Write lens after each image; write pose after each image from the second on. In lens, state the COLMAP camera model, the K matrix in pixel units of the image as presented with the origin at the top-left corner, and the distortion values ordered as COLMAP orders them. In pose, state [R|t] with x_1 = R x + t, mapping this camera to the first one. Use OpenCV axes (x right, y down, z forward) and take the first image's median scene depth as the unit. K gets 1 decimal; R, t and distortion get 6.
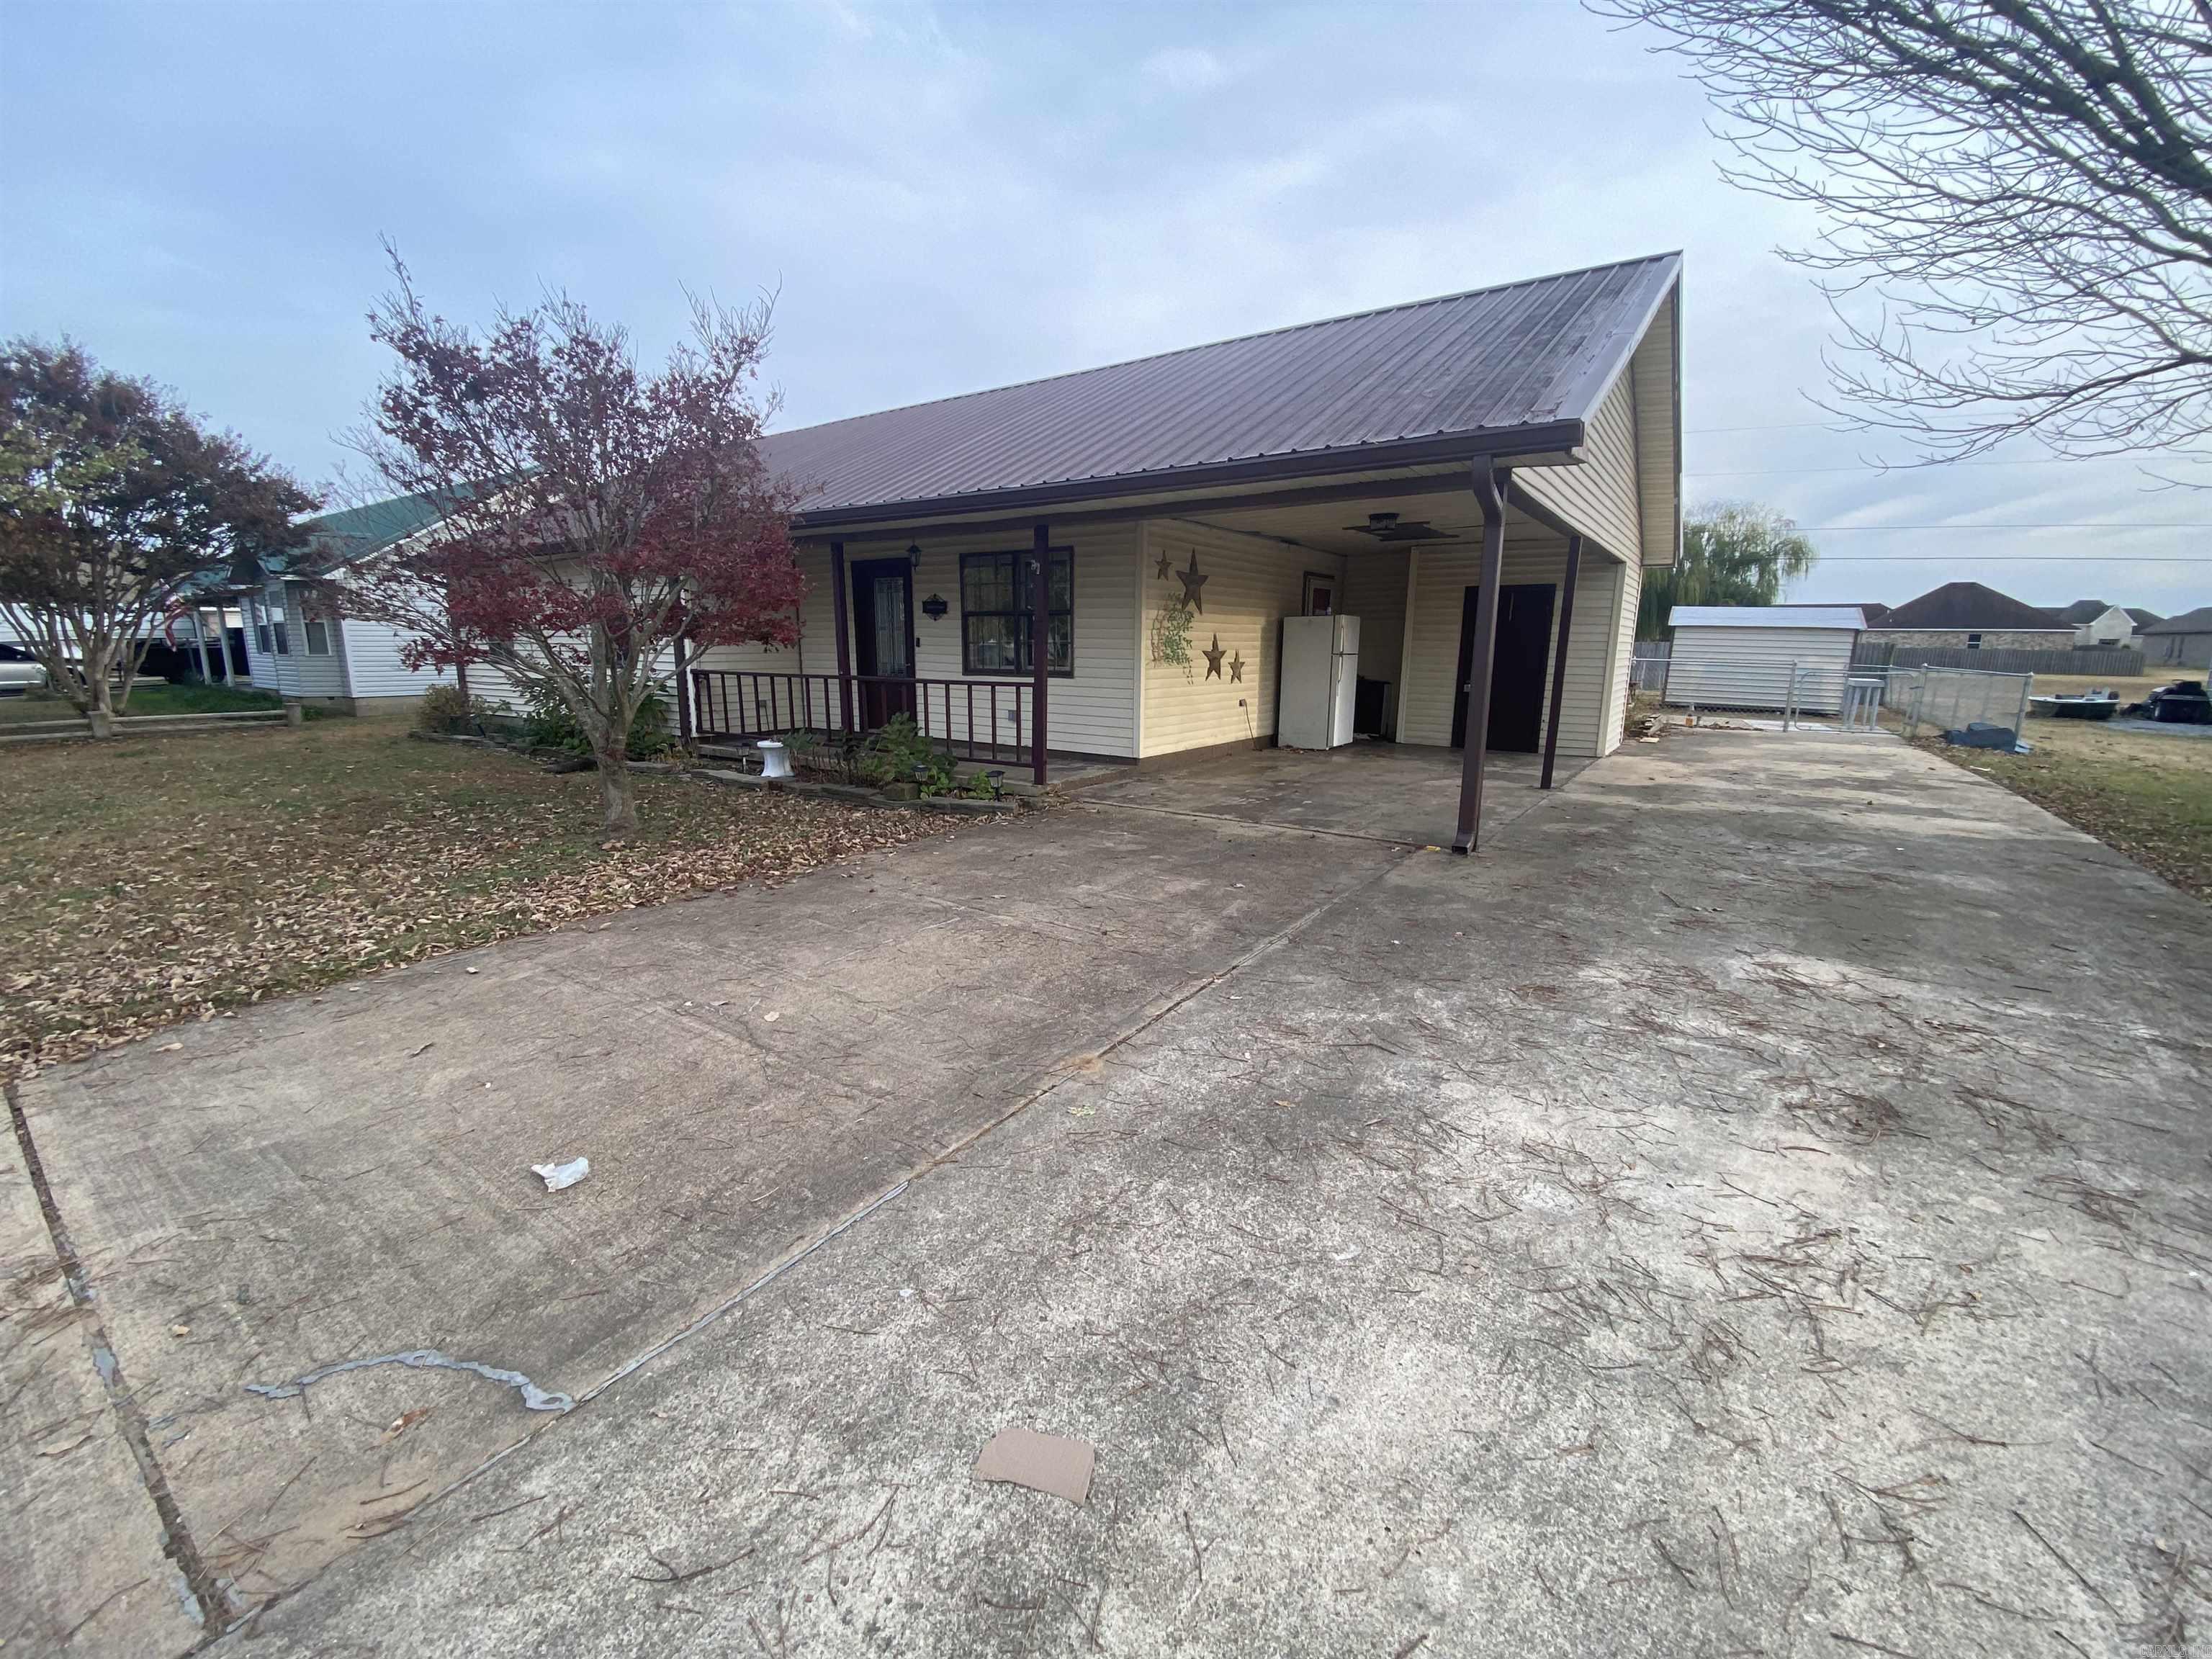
lens RADIAL K [[877.7, 0, 1121.0], [0, 877.7, 838.8], [0, 0, 1]] dist [0.008143, -0.000224]
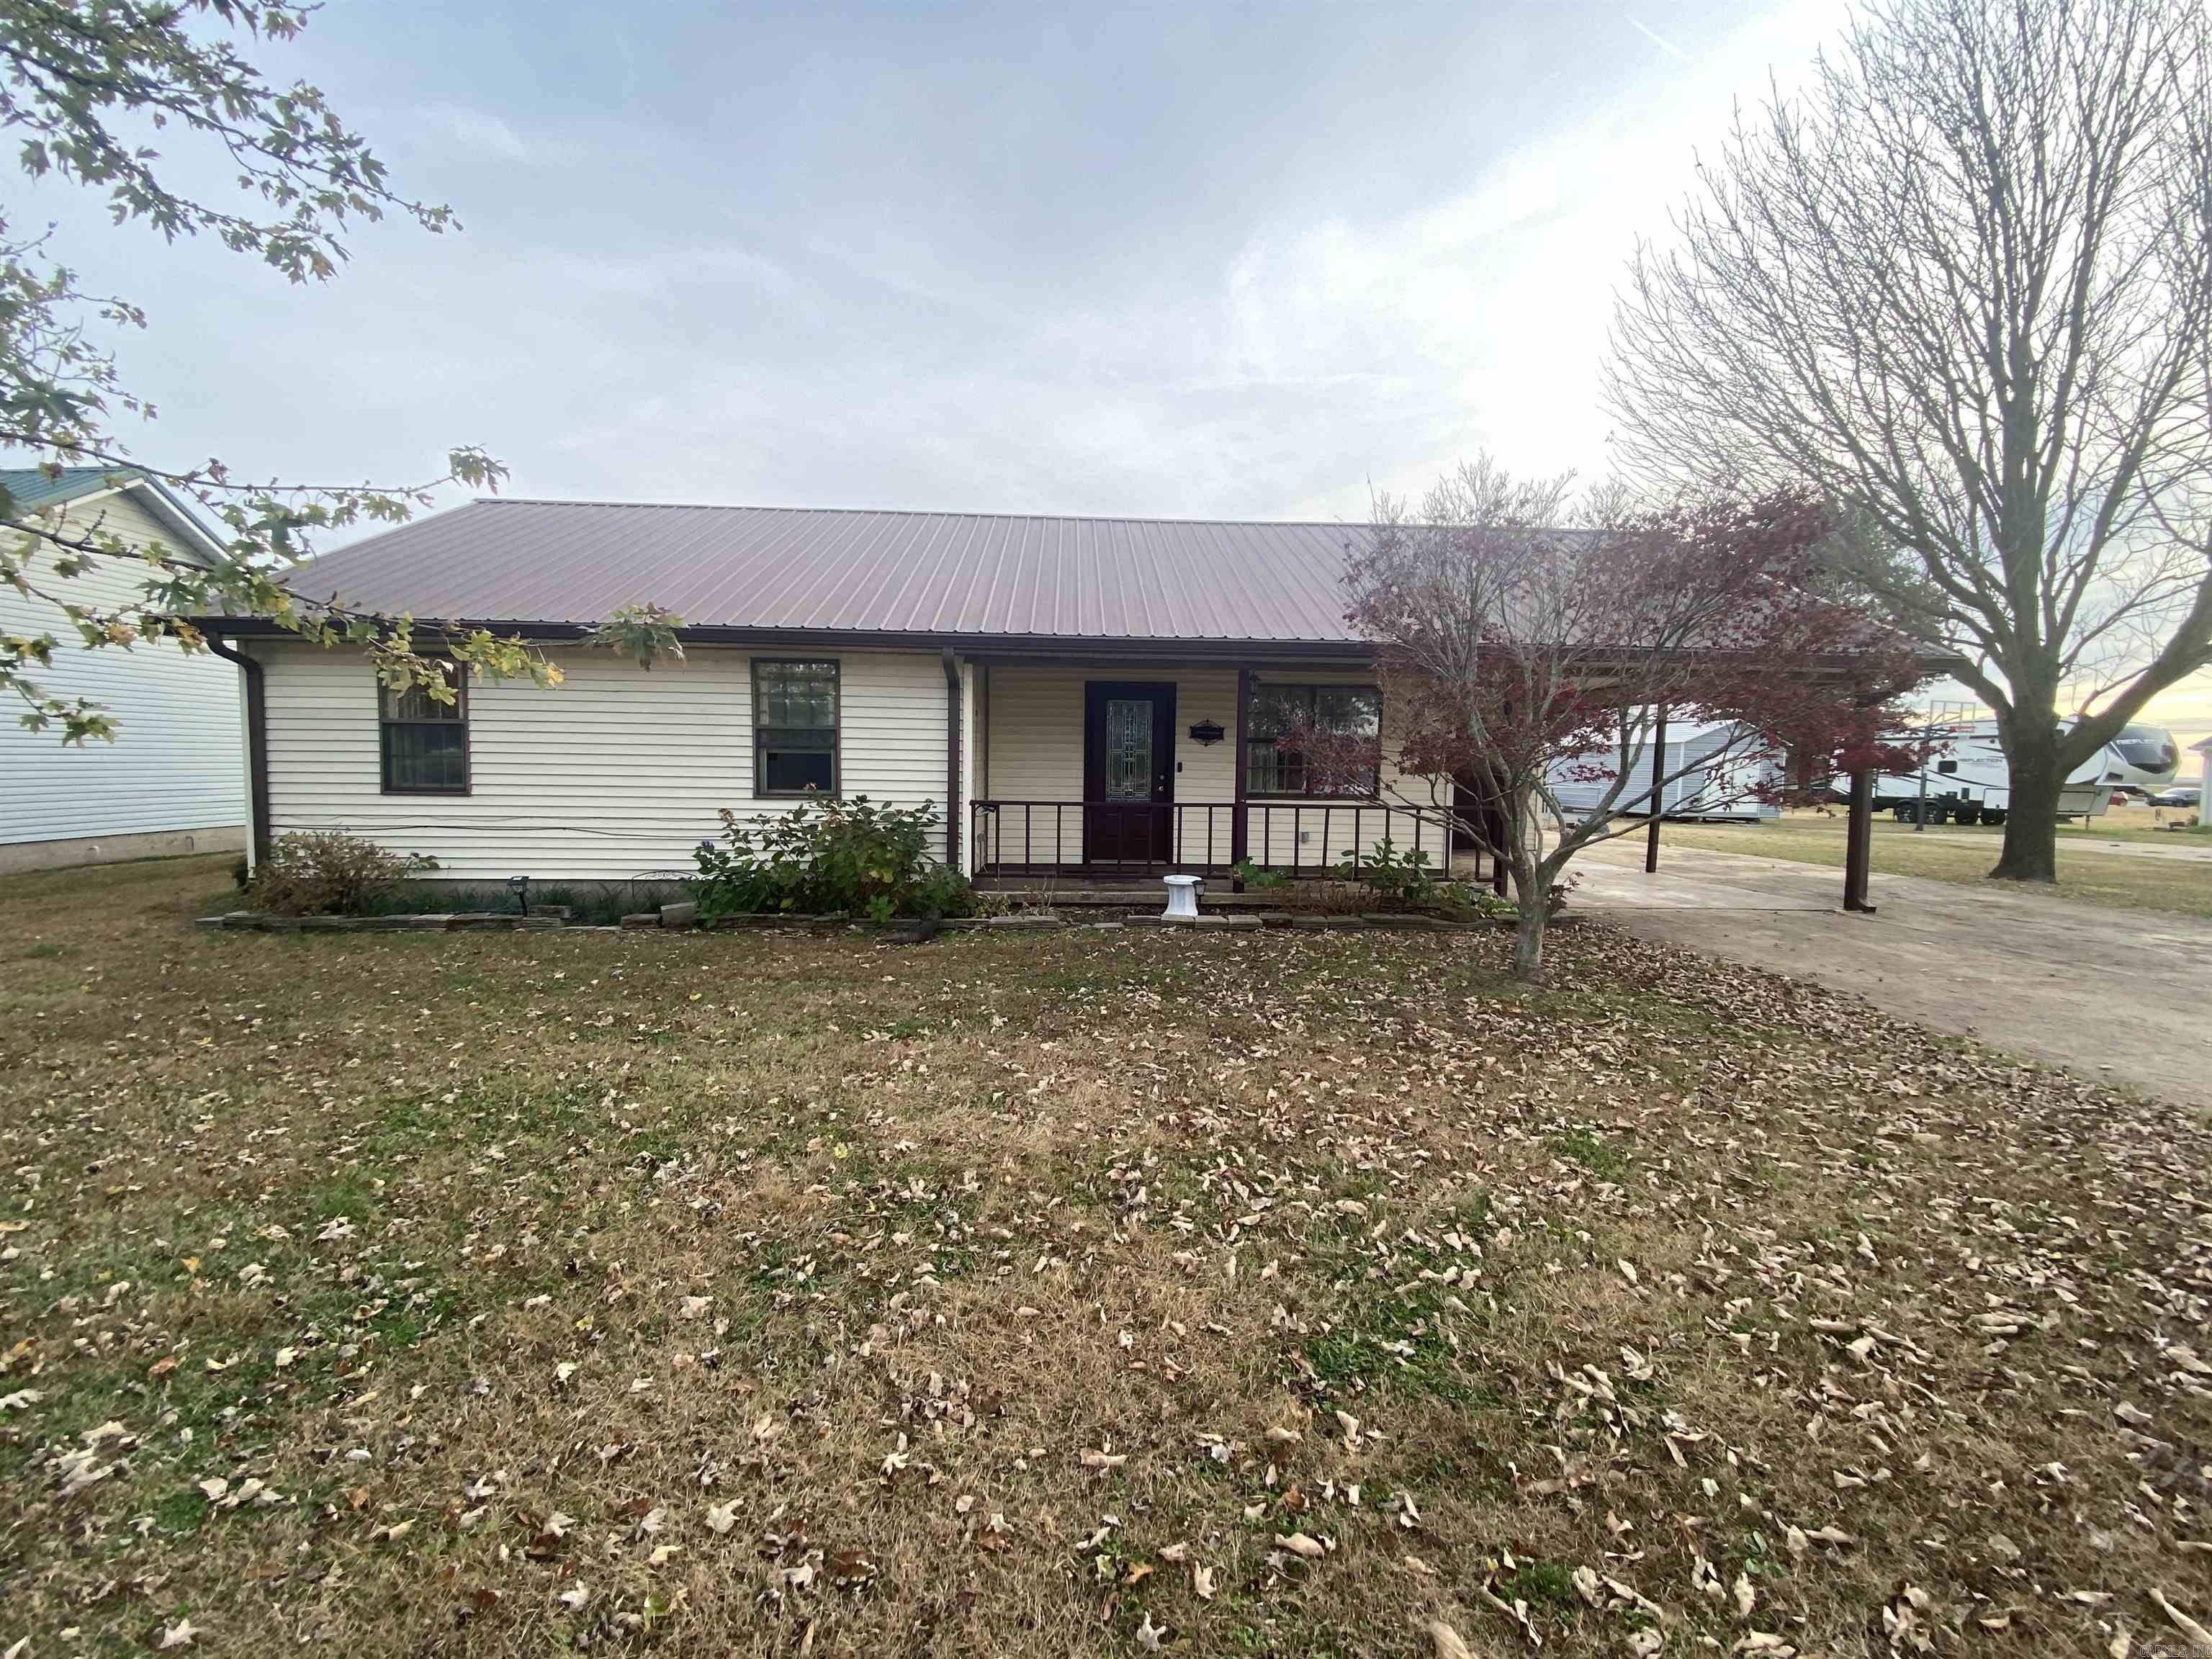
lens RADIAL K [[877.7, 0, 1120.1], [0, 877.7, 820.0], [0, 0, 1]] dist [0.008143, -0.000224]
pose [[0.795978, -0.030783, 0.604542, -0.874495], [0.115948, 0.987967, -0.102357, -0.075799], [-0.594117, 0.151569, 0.789969, 0.288669]]
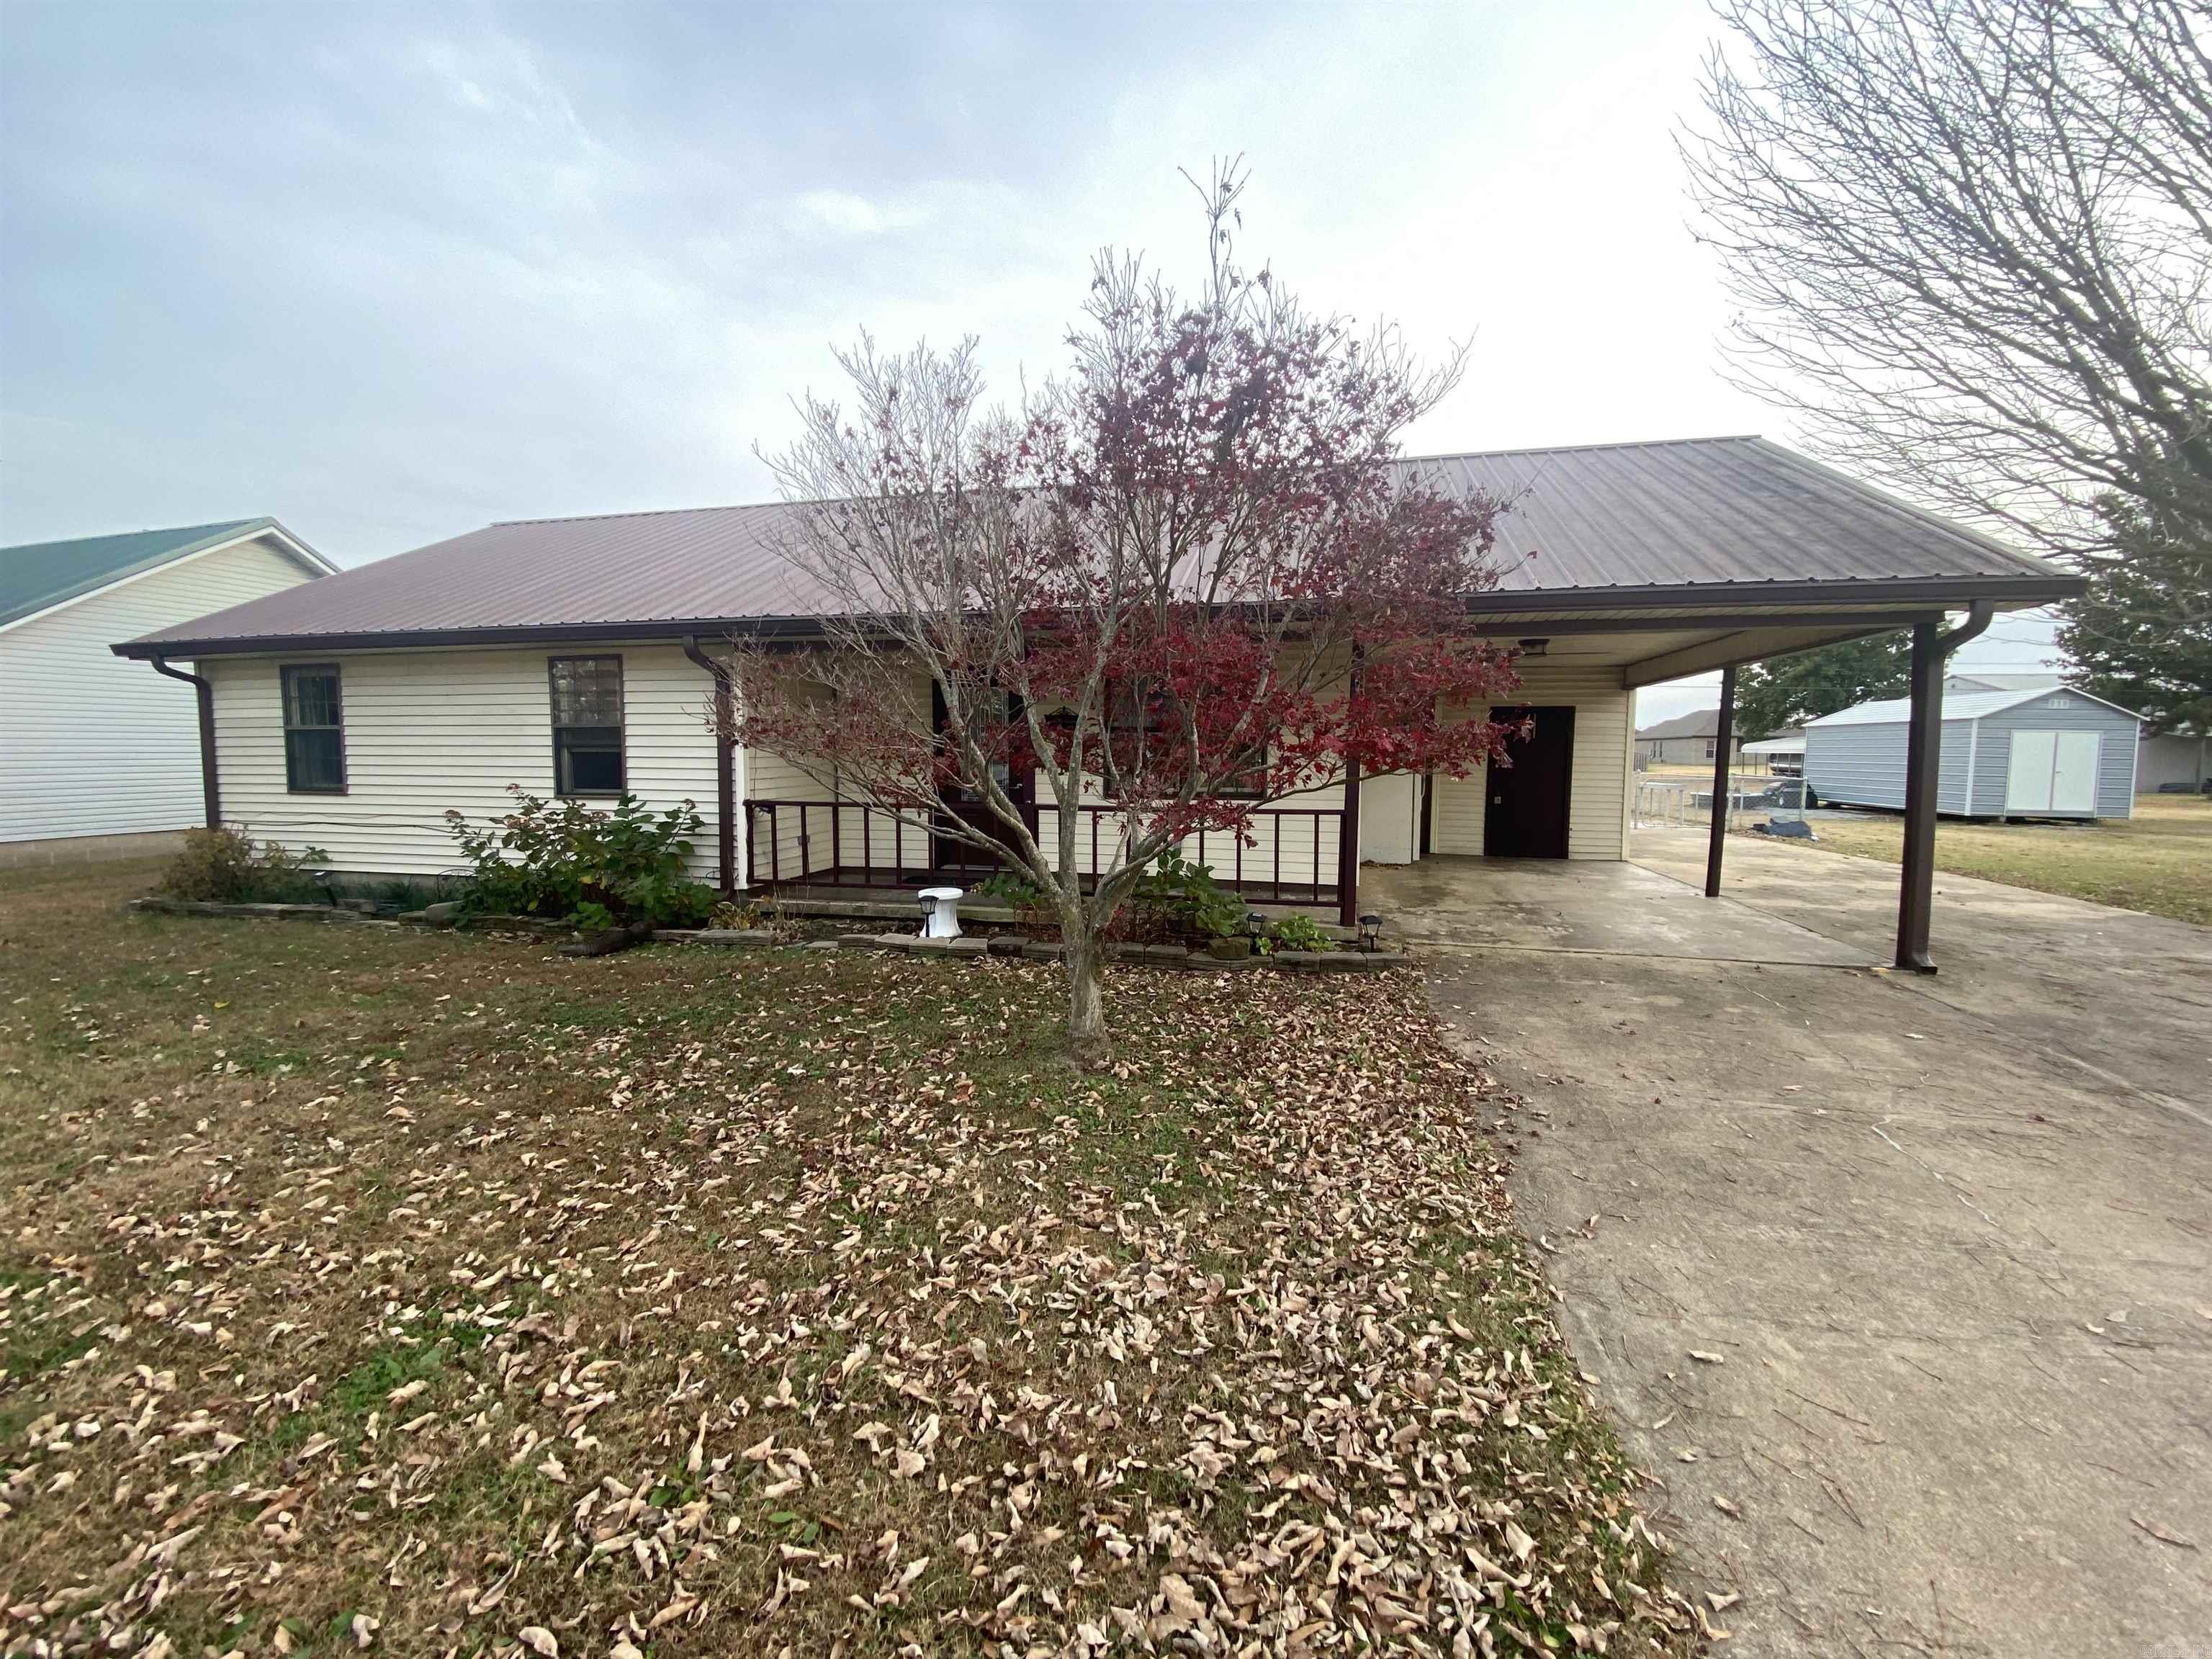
lens RADIAL K [[891.3, 0, 1095.6], [0, 891.3, 818.0], [0, 0, 1]] dist [-0.006042, -0.000421]
pose [[0.933433, -0.028033, 0.357656, -0.485168], [0.076247, 0.989668, -0.121425, -0.061868], [-0.350556, 0.140613, 0.925926, 0.196629]]
